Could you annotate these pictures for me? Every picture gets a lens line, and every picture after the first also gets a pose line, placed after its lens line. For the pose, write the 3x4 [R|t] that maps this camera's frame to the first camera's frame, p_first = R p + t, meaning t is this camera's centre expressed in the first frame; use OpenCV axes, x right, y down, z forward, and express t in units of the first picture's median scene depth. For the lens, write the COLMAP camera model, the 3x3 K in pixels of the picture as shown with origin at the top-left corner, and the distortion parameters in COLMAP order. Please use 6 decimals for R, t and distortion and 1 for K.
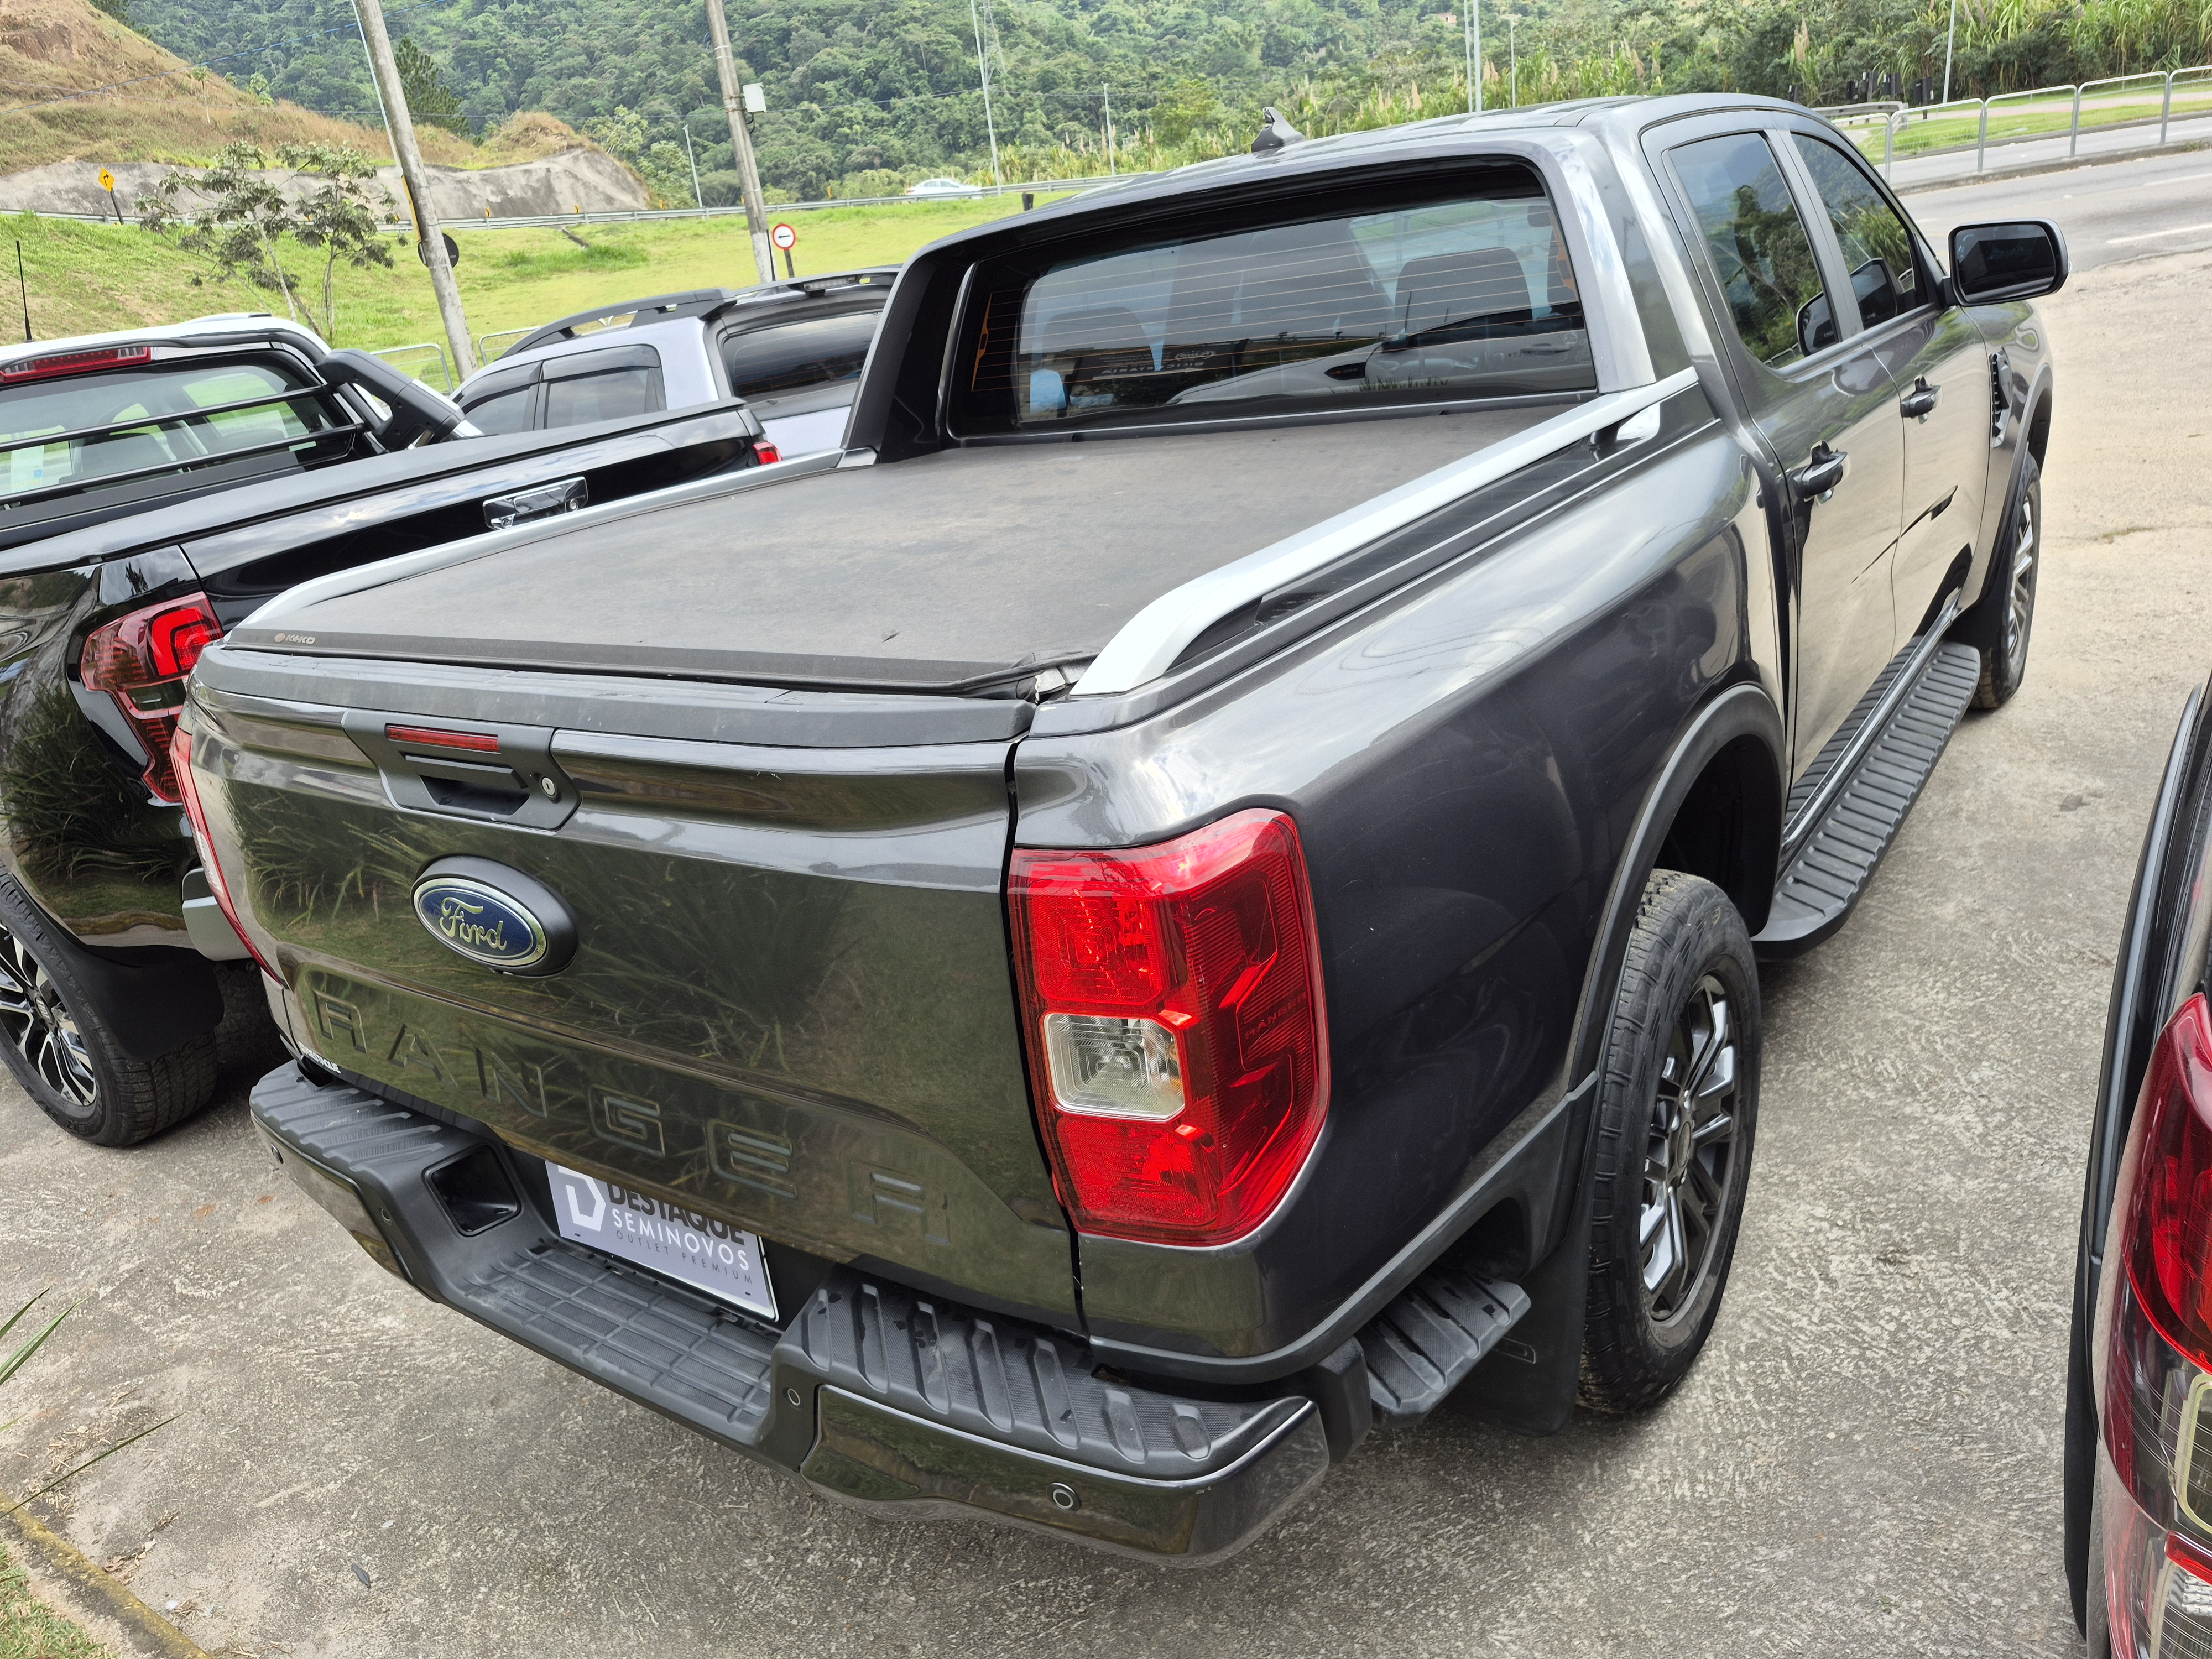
lens RADIAL K [[1539.7, 0, 1106.0], [0, 1539.7, 829.5], [0, 0, 1]] dist [0.003711, 0.006751]
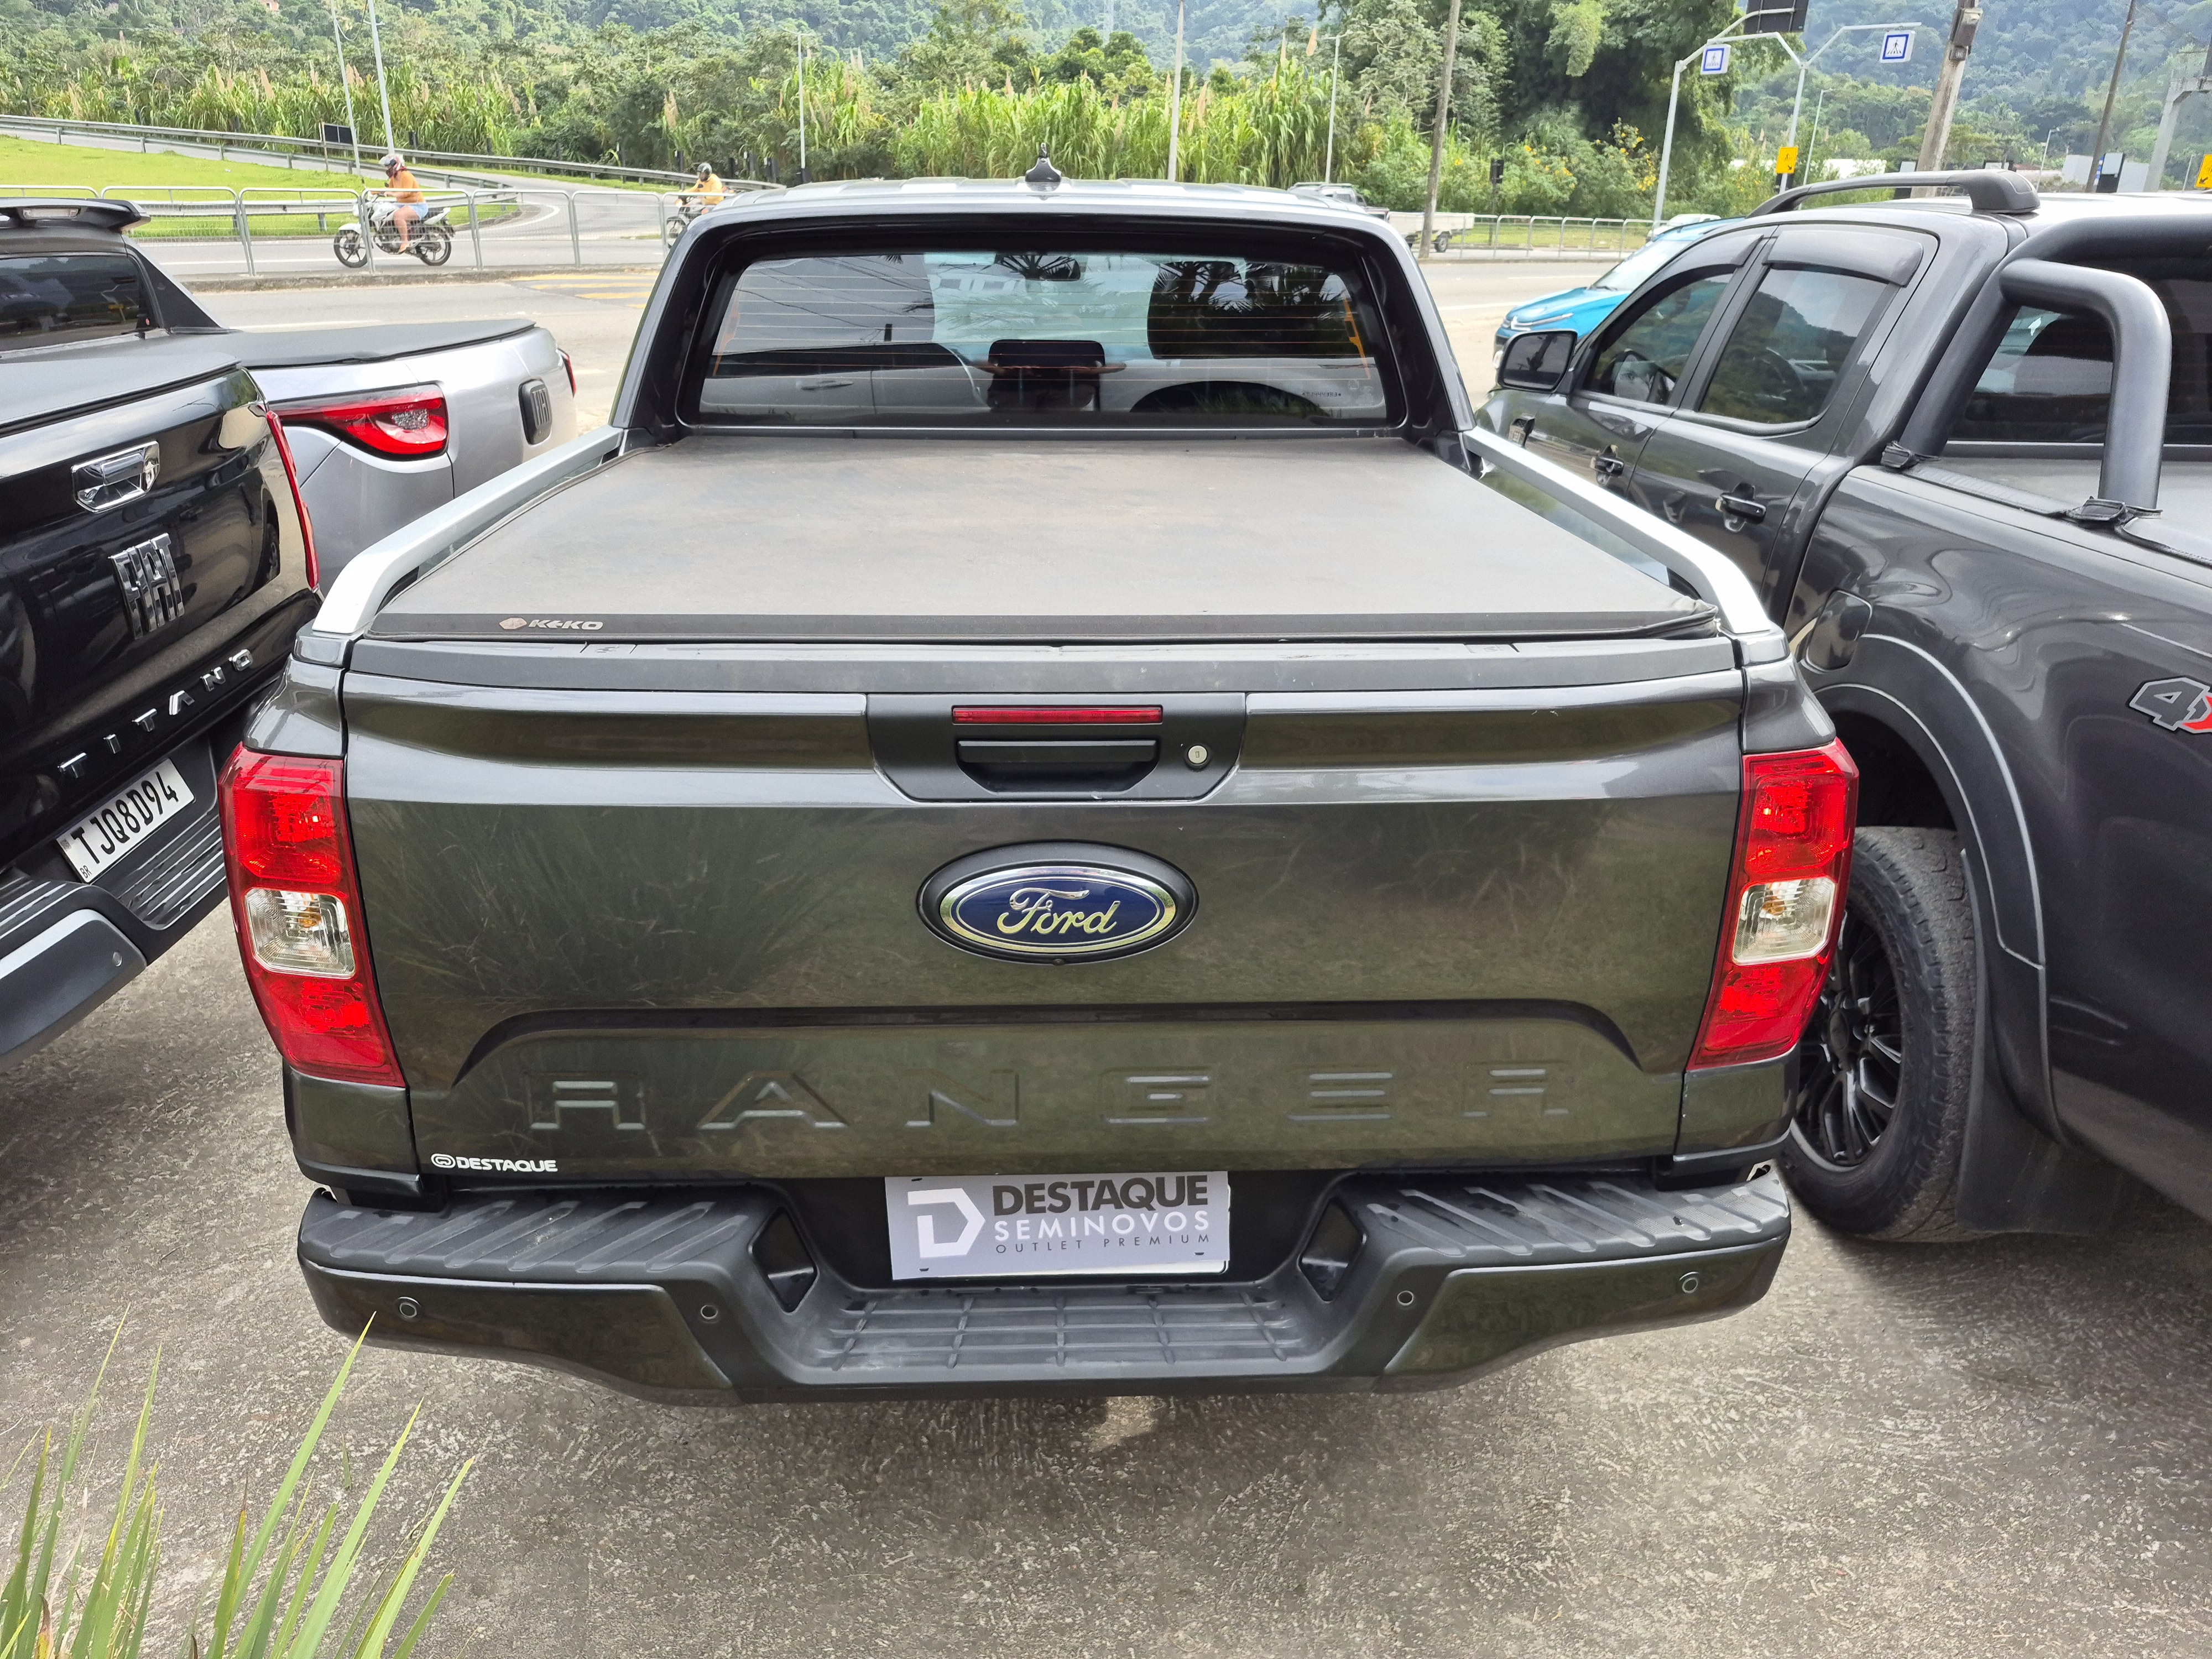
lens RADIAL K [[1511.2, 0, 1106.0], [0, 1511.2, 829.5], [0, 0, 1]] dist [0.036371, -0.022765]
pose [[0.785578, -0.093493, 0.611659, -0.972122], [0.104714, 0.994348, 0.017498, -0.002513], [-0.609838, 0.050303, 0.790928, 0.257144]]
